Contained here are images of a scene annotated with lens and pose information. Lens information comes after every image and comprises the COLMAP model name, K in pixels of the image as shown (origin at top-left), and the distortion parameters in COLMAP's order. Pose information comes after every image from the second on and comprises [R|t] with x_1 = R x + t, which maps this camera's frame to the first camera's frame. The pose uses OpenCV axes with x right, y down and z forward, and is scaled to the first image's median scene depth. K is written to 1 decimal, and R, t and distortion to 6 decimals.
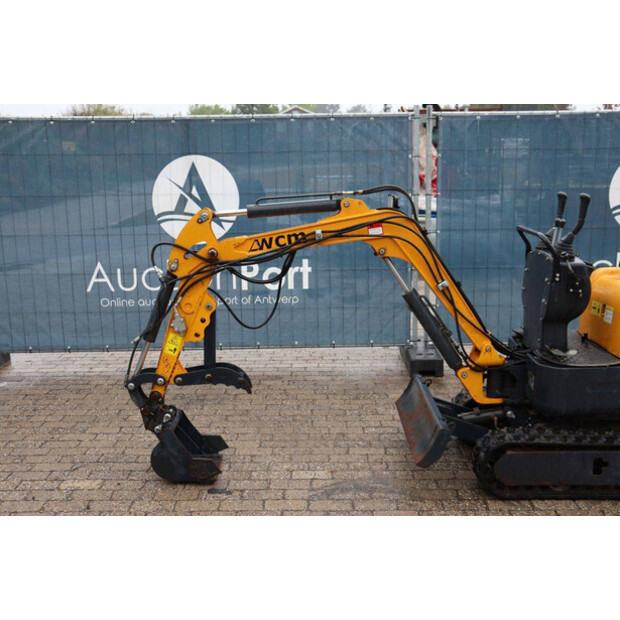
lens RADIAL K [[705.3, 0, 310.0], [0, 705.3, 310.0], [0, 0, 1]] dist [-0.017403, 0.025048]
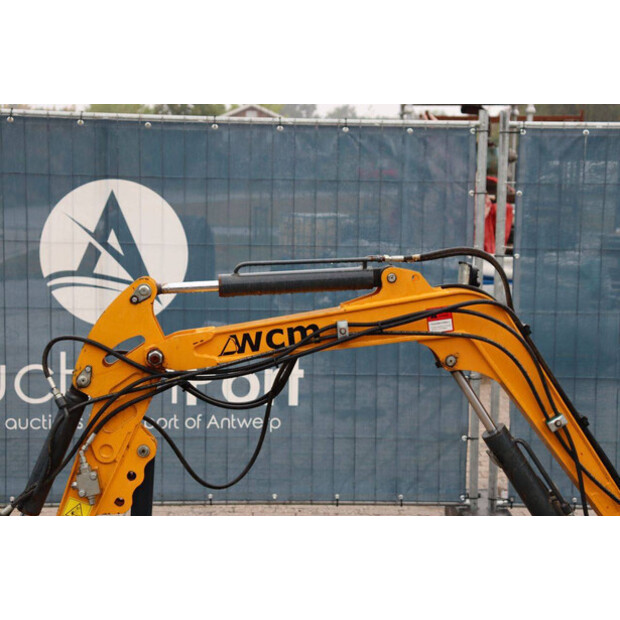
lens RADIAL K [[1072.7, 0, 310.0], [0, 1072.7, 310.0], [0, 0, 1]] dist [0.194659, 0.083420]
pose [[0.998793, 0.027669, 0.040572, -0.048280], [-0.023706, 0.995186, -0.095092, -0.037374], [-0.043008, 0.094015, 0.994641, 0.125587]]
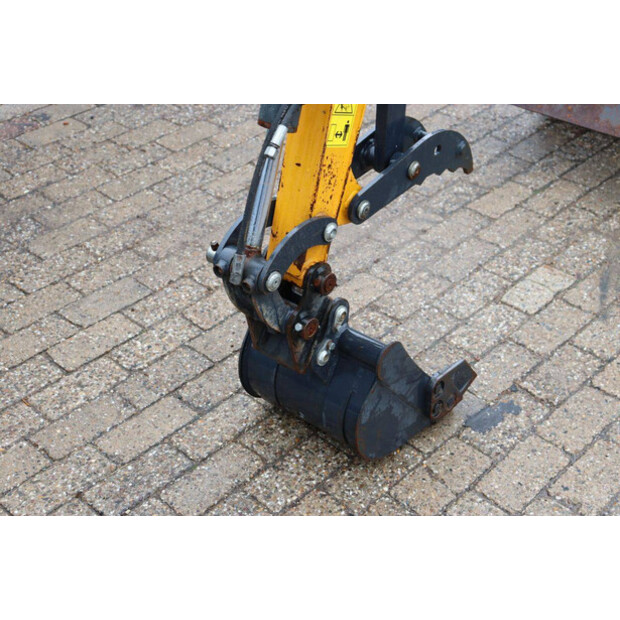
lens RADIAL K [[1030.1, 0, 310.0], [0, 1030.1, 310.0], [0, 0, 1]] dist [0.108415, 0.010038]
pose [[0.675094, -0.432218, 0.597859, -0.528781], [0.154339, 0.875214, 0.458453, -0.094767], [-0.721407, -0.217226, 0.657560, 0.667694]]
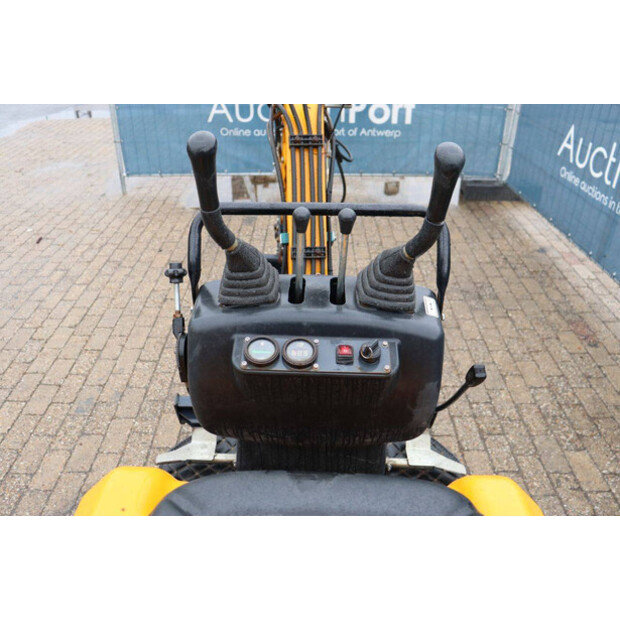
lens RADIAL K [[555.8, 0, 310.0], [0, 555.8, 310.0], [0, 0, 1]] dist [-0.124120, 0.110785]
pose [[0.013692, 0.518232, -0.855131, 0.590422], [-0.214251, 0.836869, 0.503734, -0.215291], [0.976683, 0.176315, 0.122490, 0.963548]]
